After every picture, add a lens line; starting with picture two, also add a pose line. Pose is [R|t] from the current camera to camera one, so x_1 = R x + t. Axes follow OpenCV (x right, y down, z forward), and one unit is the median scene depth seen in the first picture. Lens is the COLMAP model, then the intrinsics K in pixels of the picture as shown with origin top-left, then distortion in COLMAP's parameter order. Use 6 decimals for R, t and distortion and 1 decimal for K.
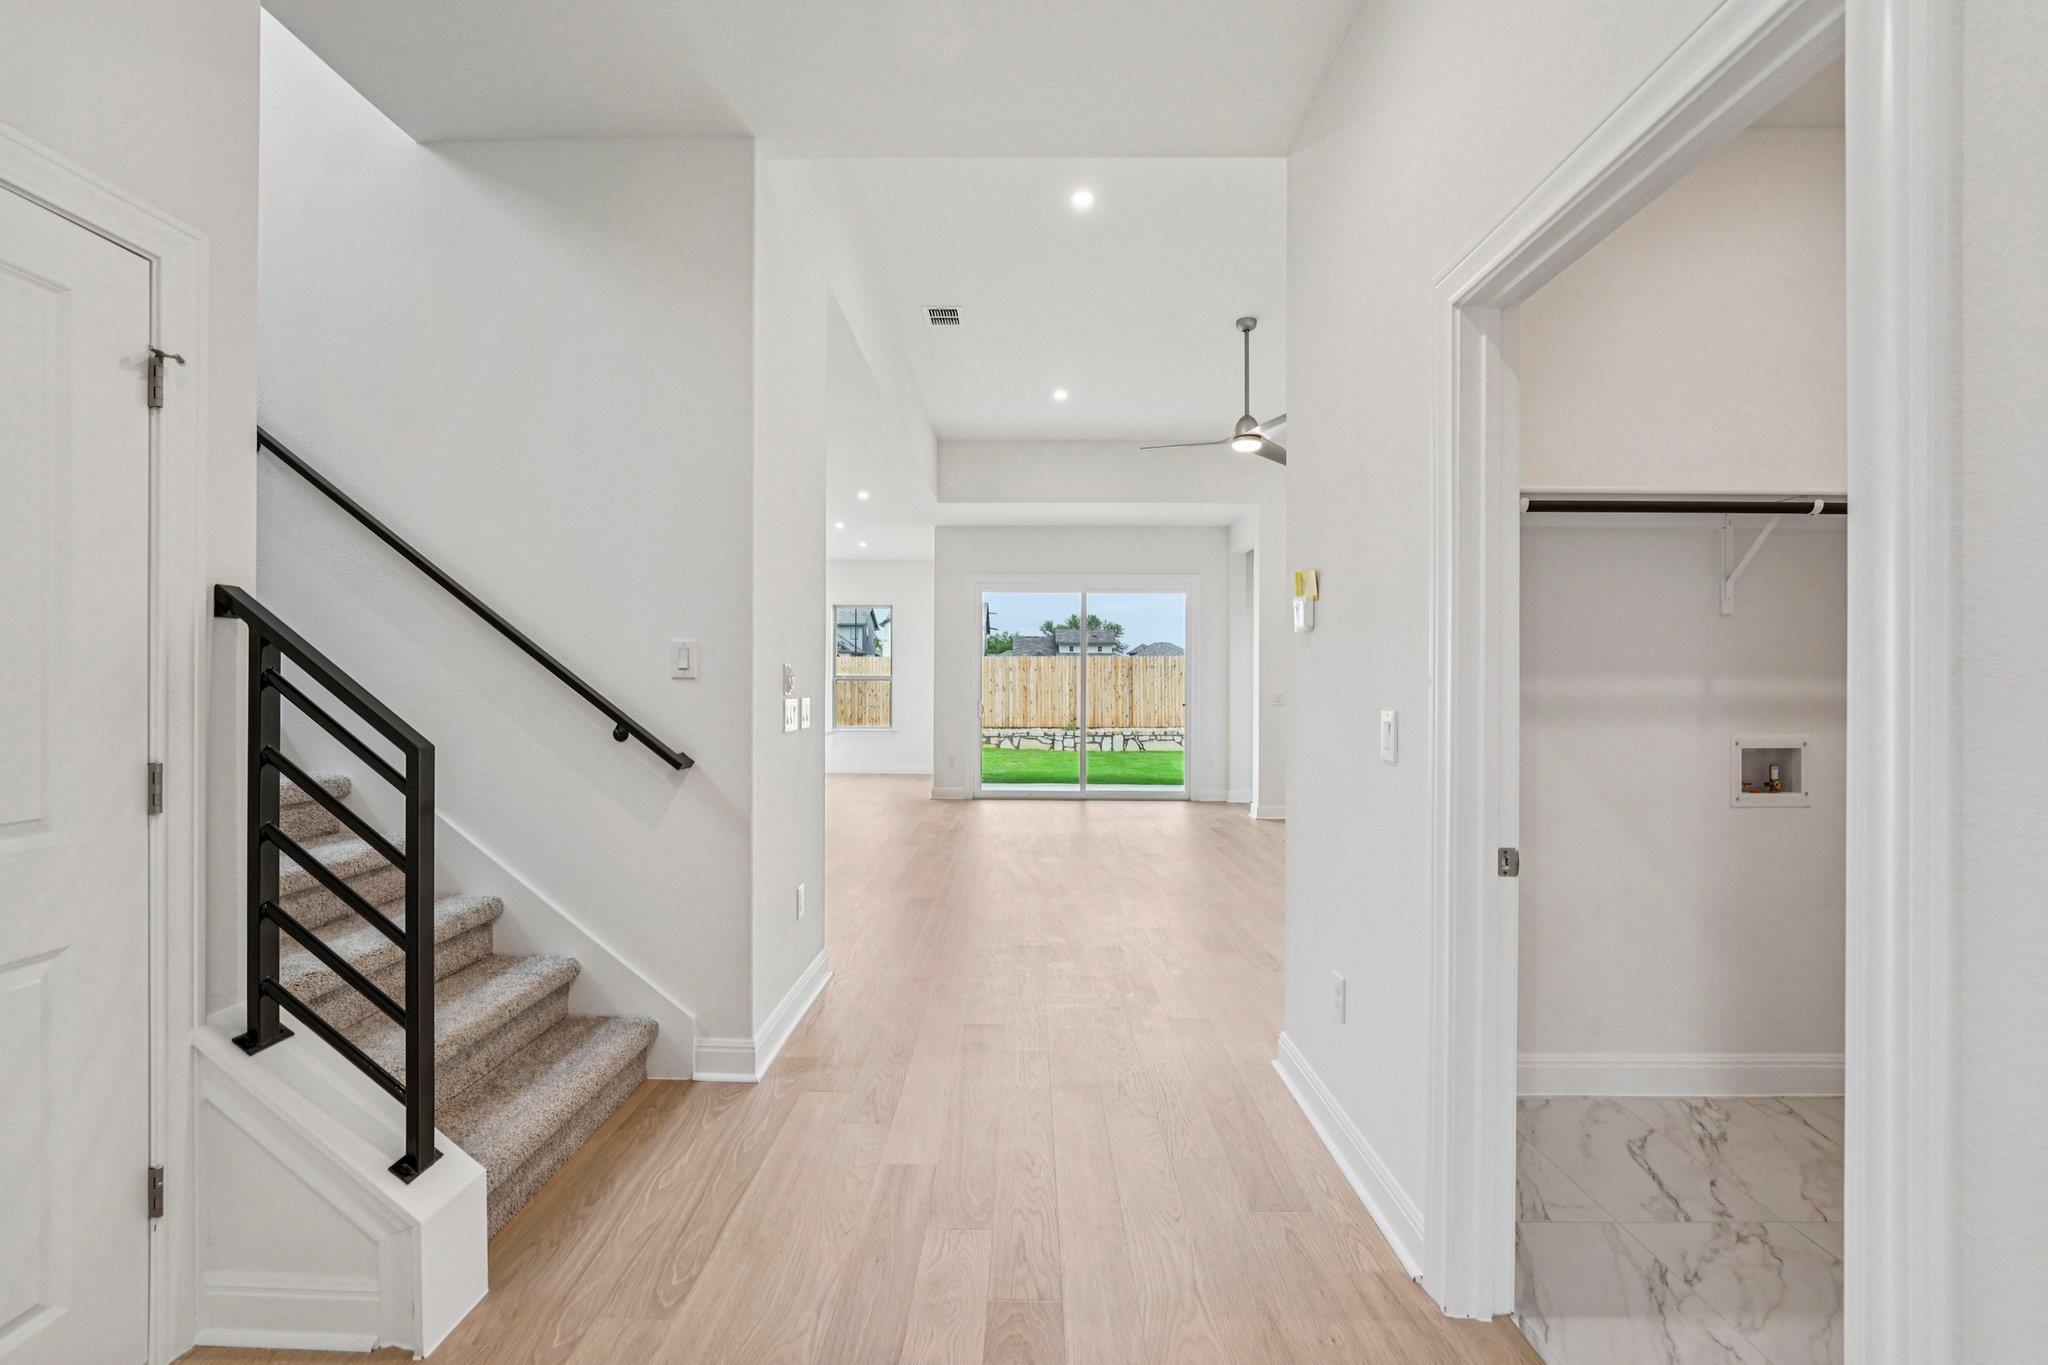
lens RADIAL K [[843.4, 0, 1022.9], [0, 843.4, 686.8], [0, 0, 1]] dist [-0.000623, -0.000039]
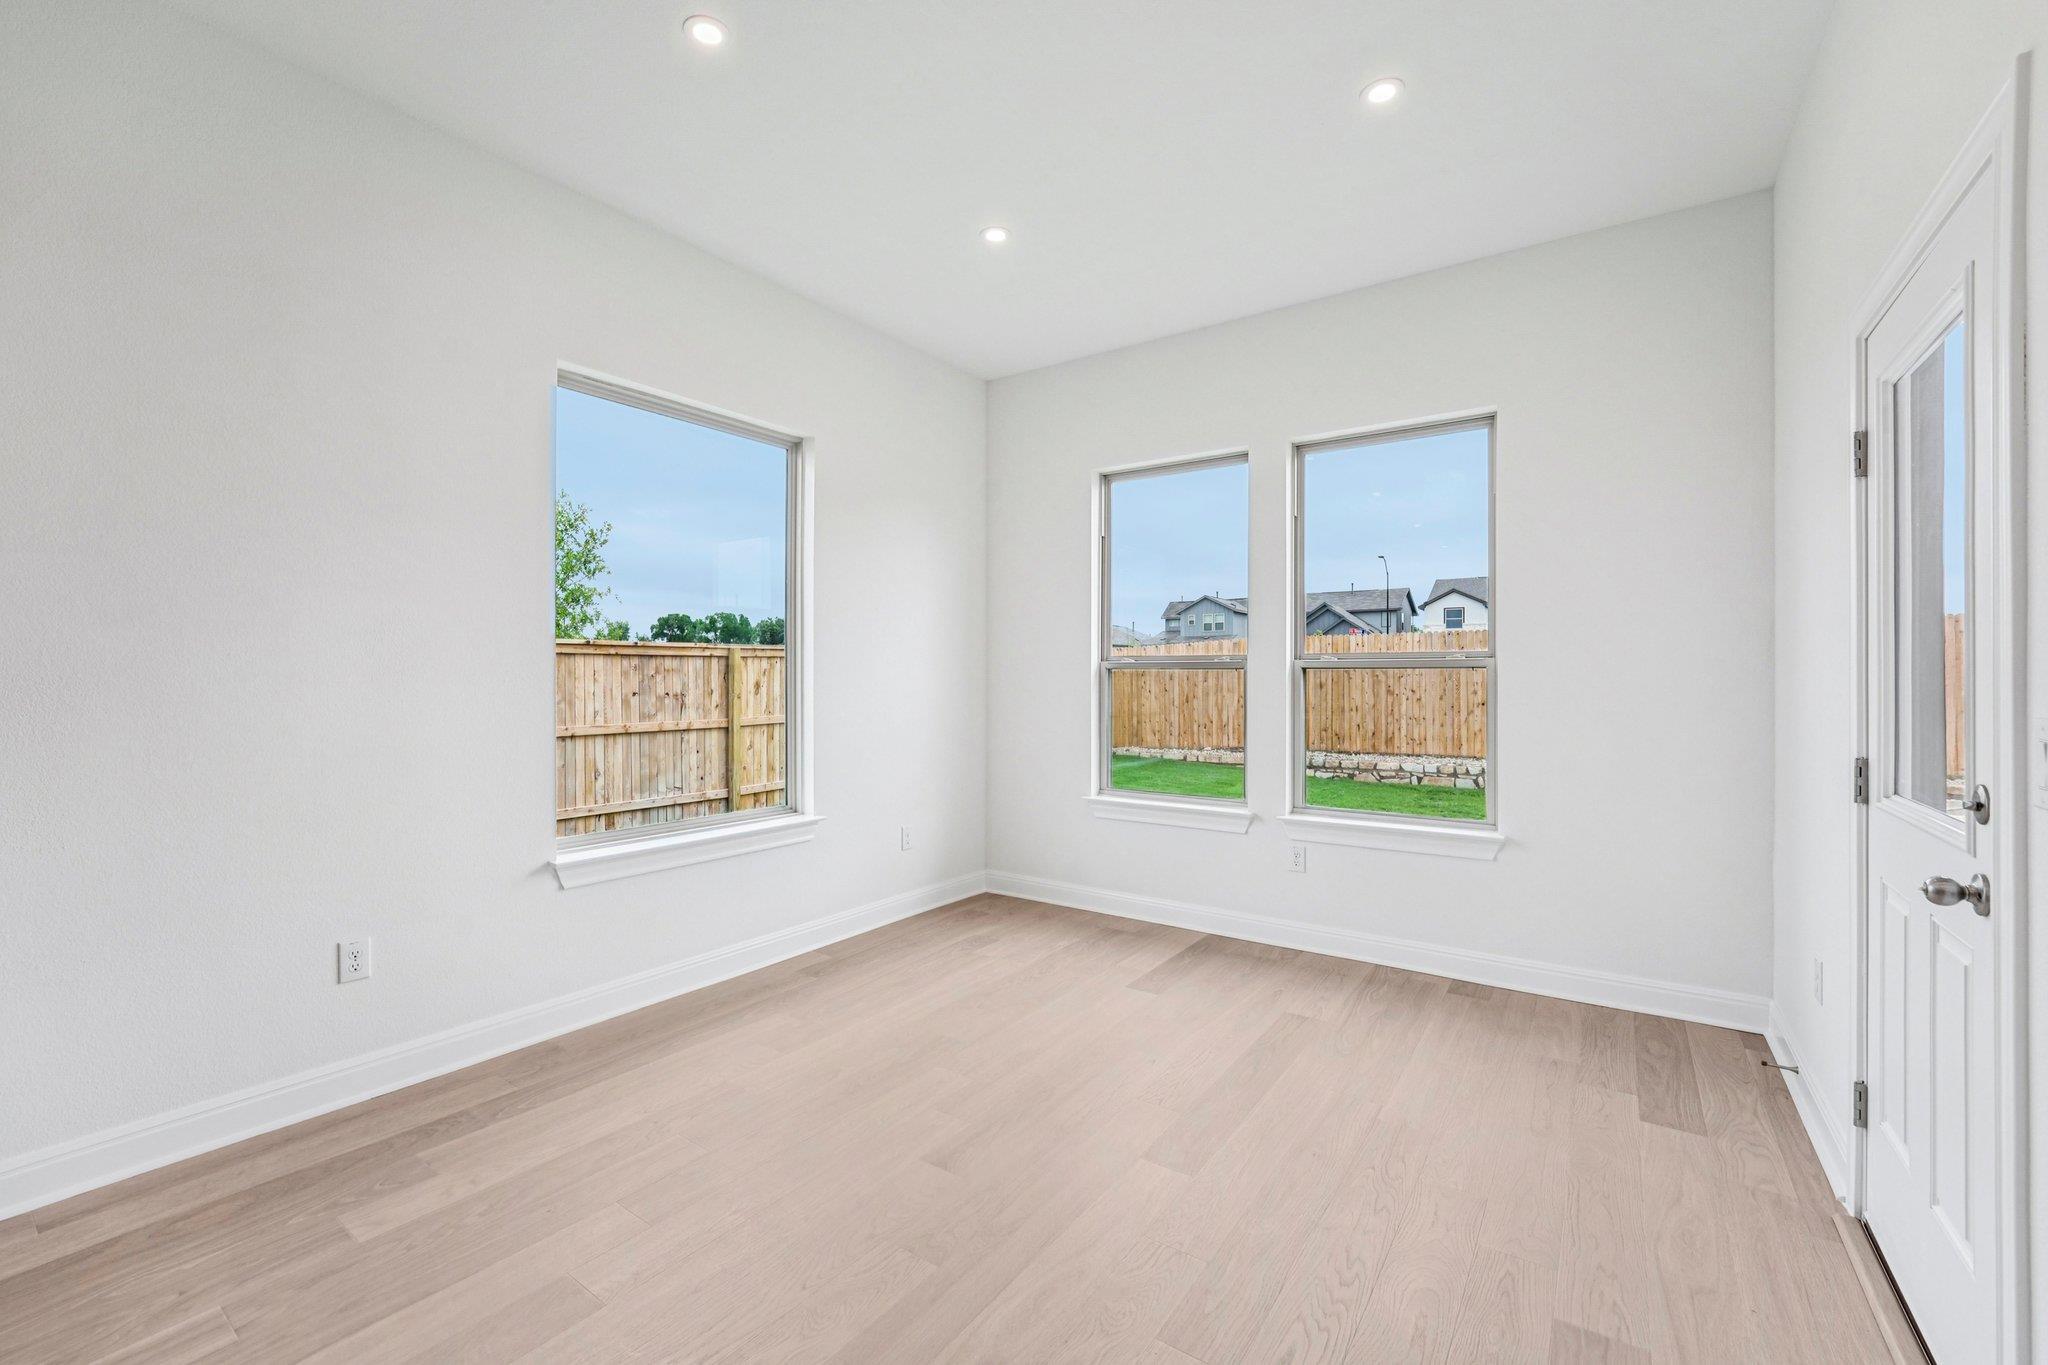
lens RADIAL K [[843.4, 0, 1024.8], [0, 843.4, 681.9], [0, 0, 1]] dist [-0.000623, -0.000039]
pose [[0.822586, -0.013141, -0.568488, -0.019146], [0.011286, 0.999913, -0.006784, -0.000117], [0.568528, -0.000836, 0.822663, 0.105240]]
